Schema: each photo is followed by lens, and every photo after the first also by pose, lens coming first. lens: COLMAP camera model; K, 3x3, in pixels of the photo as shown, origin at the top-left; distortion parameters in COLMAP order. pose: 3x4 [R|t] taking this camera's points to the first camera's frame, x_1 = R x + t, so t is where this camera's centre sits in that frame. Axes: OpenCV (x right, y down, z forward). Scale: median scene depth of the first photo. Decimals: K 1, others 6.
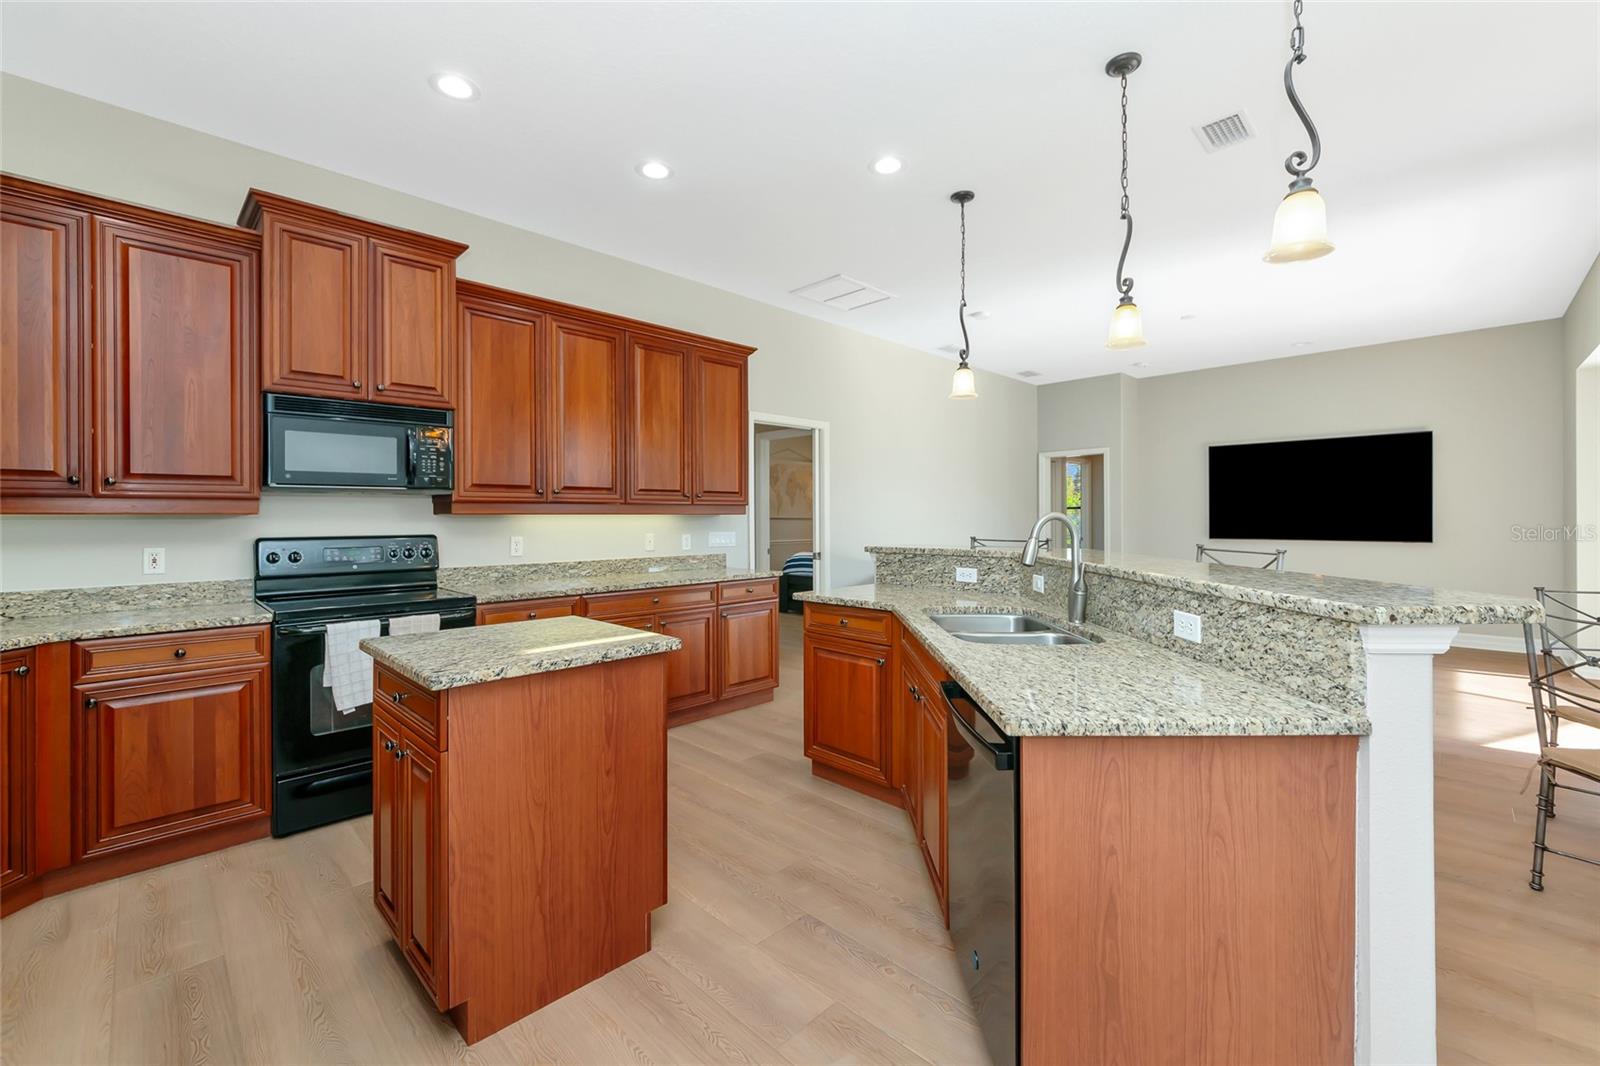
lens RADIAL K [[663.7, 0, 801.9], [0, 663.7, 520.0], [0, 0, 1]] dist [-0.004347, 0.000563]
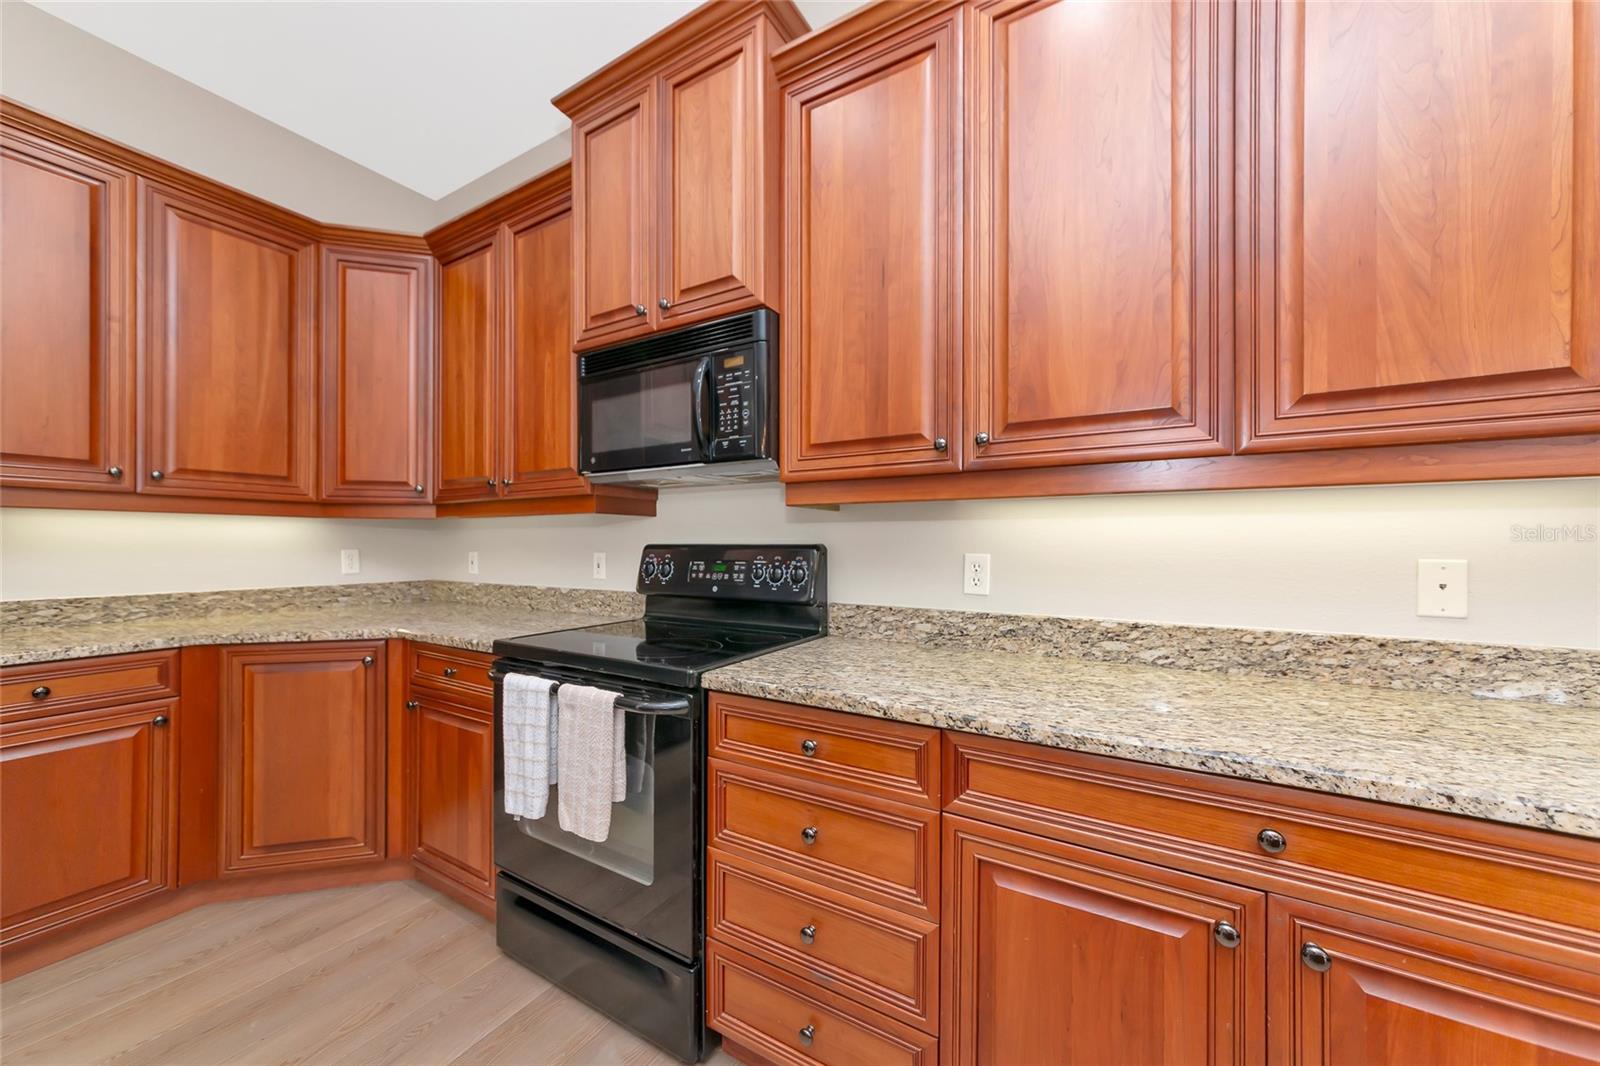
lens RADIAL K [[577.6, 0, 801.7], [0, 577.6, 543.5], [0, 0, 1]] dist [-0.003698, 0.000437]
pose [[0.236125, 0.007241, -0.971696, -0.076523], [-0.005210, 0.999967, 0.006186, 0.020371], [0.971709, 0.003602, 0.236155, 0.981796]]
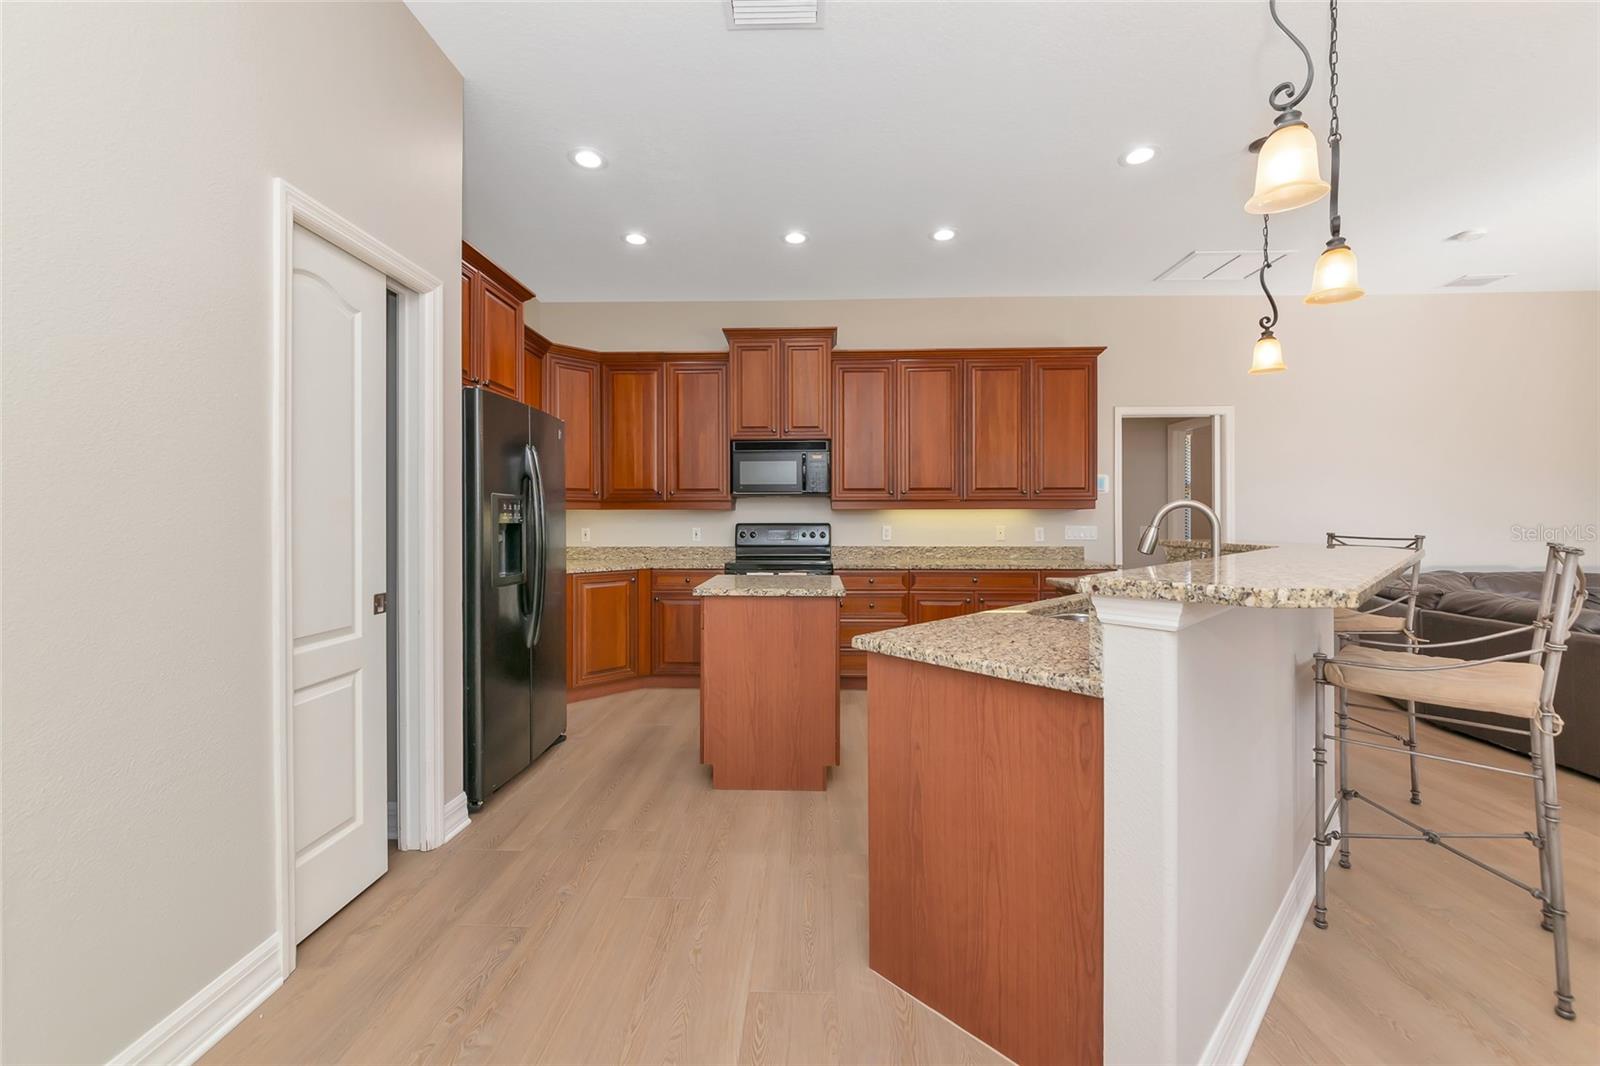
lens RADIAL K [[633.2, 0, 797.7], [0, 633.2, 522.8], [0, 0, 1]] dist [-0.010236, 0.002254]
pose [[0.679153, 0.008011, -0.733953, 0.504388], [-0.004885, 0.999968, 0.006395, 0.014161], [0.733981, -0.000757, 0.679170, -0.023104]]
